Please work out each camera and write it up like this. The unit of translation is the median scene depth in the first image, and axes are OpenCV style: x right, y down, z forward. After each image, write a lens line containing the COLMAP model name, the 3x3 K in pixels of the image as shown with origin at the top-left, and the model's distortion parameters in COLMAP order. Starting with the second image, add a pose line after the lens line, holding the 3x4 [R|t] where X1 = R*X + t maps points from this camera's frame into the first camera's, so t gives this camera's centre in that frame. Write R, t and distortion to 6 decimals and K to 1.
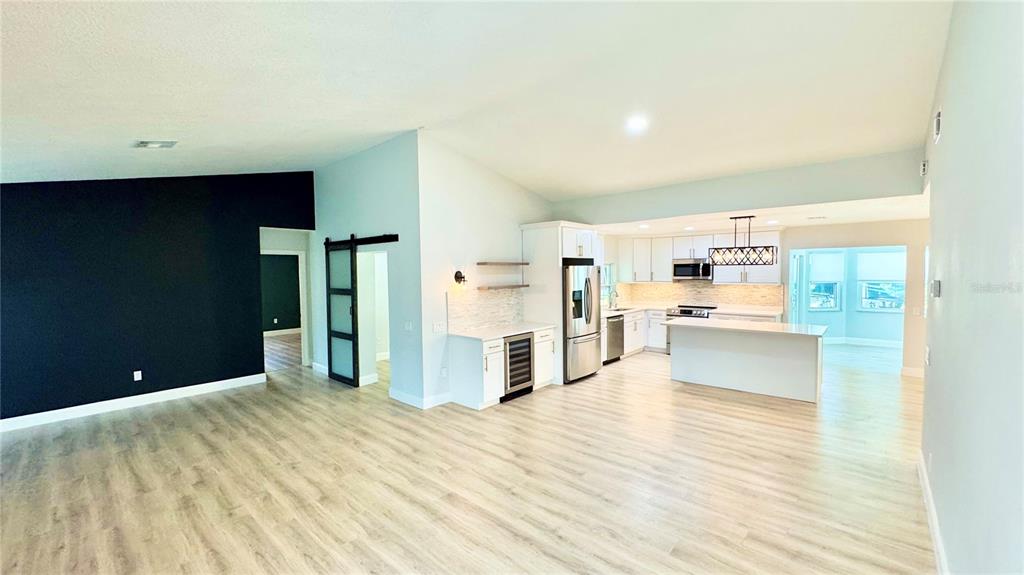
lens RADIAL K [[410.4, 0, 510.6], [0, 410.4, 288.6], [0, 0, 1]] dist [-0.004117, 0.000330]
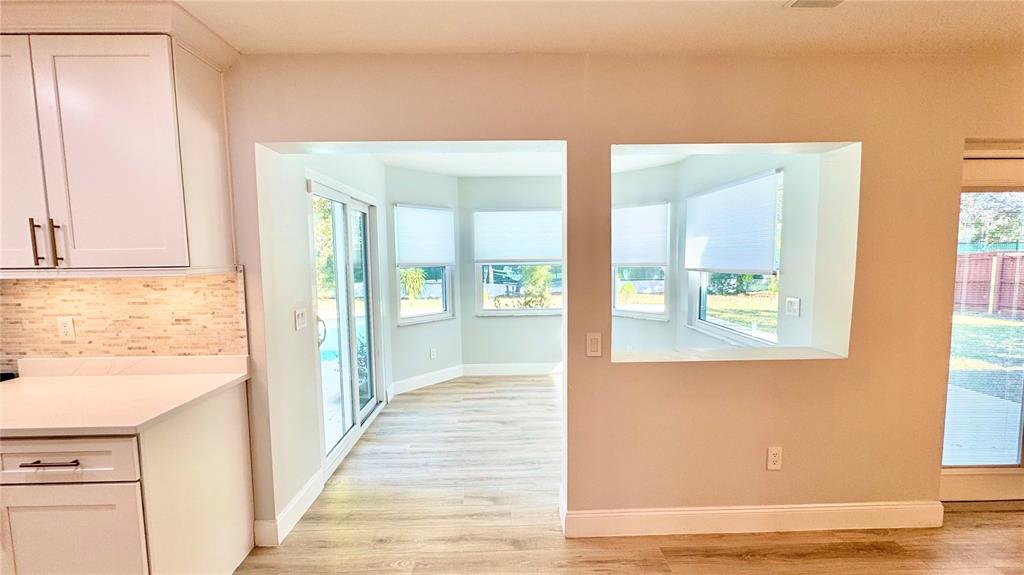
lens RADIAL K [[410.4, 0, 510.6], [0, 410.4, 288.6], [0, 0, 1]] dist [-0.004117, 0.000330]
pose [[0.729896, -0.053000, 0.681500, 0.777356], [0.034519, 0.998575, 0.040688, -0.005943], [-0.682686, -0.006174, 0.730686, 0.869013]]
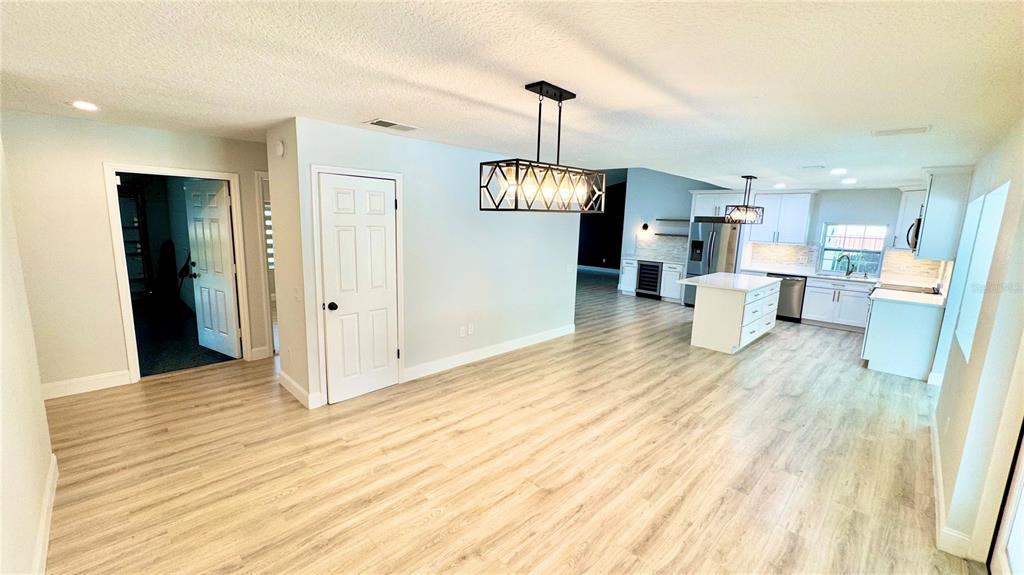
lens RADIAL K [[410.4, 0, 510.6], [0, 410.4, 288.6], [0, 0, 1]] dist [-0.004117, 0.000330]
pose [[-0.050490, 0.174527, -0.983357, 1.661716], [-0.077099, 0.980993, 0.178066, -0.035763], [0.995744, 0.084807, -0.036075, 0.466490]]
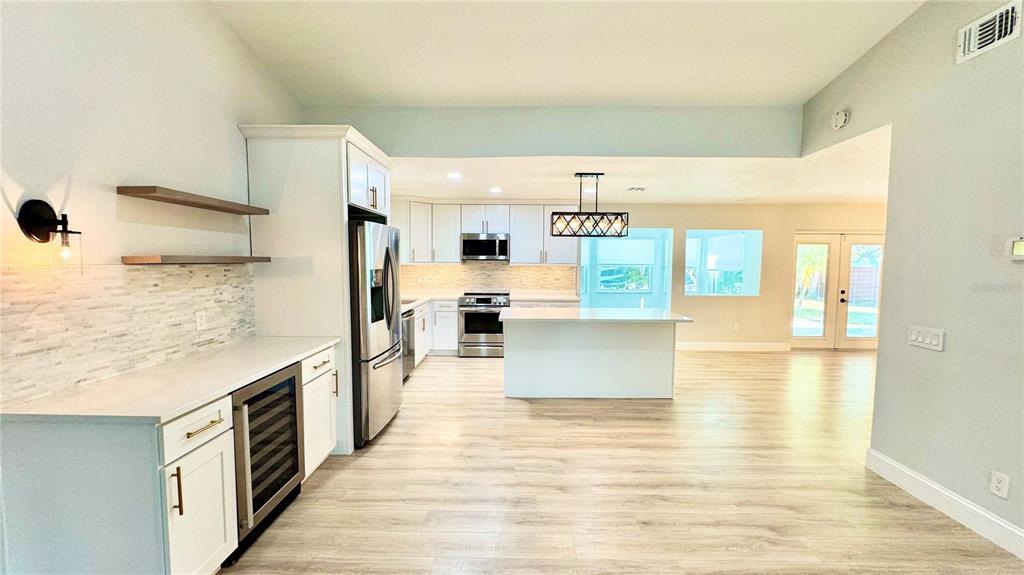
lens RADIAL K [[410.4, 0, 510.6], [0, 410.4, 288.6], [0, 0, 1]] dist [-0.004117, 0.000330]
pose [[0.755762, -0.027900, 0.654251, -0.058355], [0.014099, 0.999554, 0.026339, 0.019274], [-0.654694, -0.010682, 0.755818, 0.511183]]
